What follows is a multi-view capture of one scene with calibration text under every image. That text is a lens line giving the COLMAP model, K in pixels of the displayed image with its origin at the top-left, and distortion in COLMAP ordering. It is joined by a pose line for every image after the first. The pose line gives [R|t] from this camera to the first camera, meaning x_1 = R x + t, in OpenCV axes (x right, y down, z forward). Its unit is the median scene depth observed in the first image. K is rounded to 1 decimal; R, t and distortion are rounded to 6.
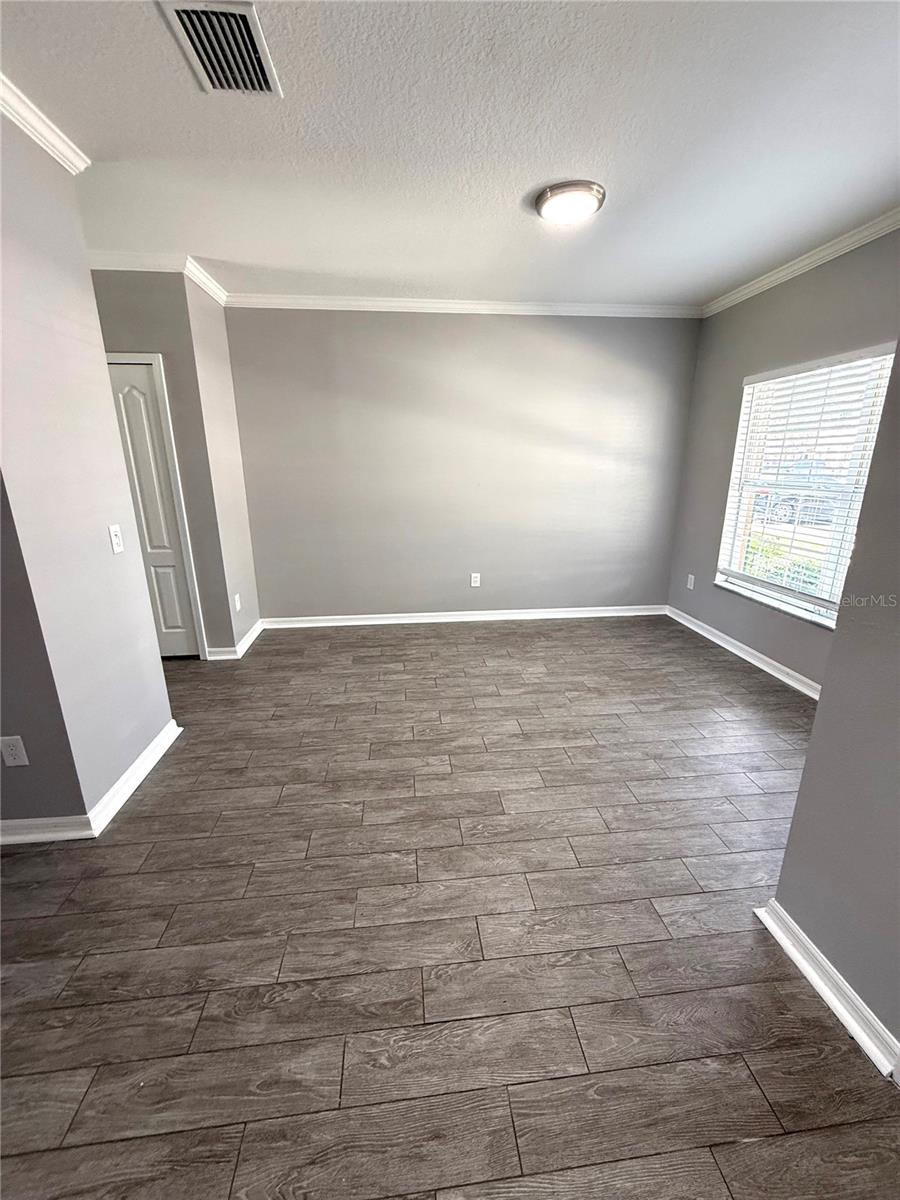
lens RADIAL K [[477.7, 0, 450.1], [0, 477.7, 594.6], [0, 0, 1]] dist [-0.001632, 0.000378]
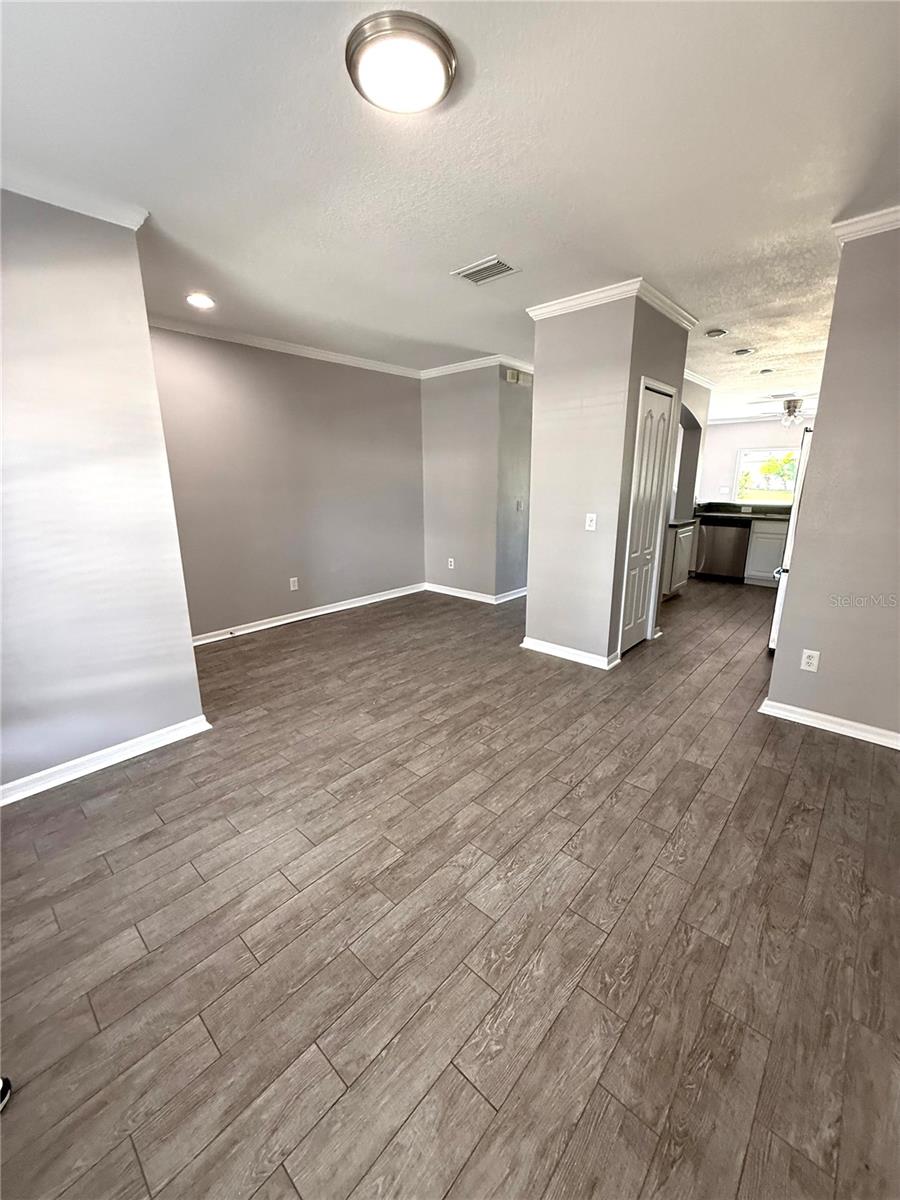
lens RADIAL K [[477.7, 0, 450.1], [0, 477.7, 594.6], [0, 0, 1]] dist [-0.001632, 0.000378]
pose [[-0.748343, 0.167945, -0.641699, 0.576624], [-0.170585, 0.886151, 0.430857, -0.393540], [0.641002, 0.431893, -0.634496, 1.390566]]
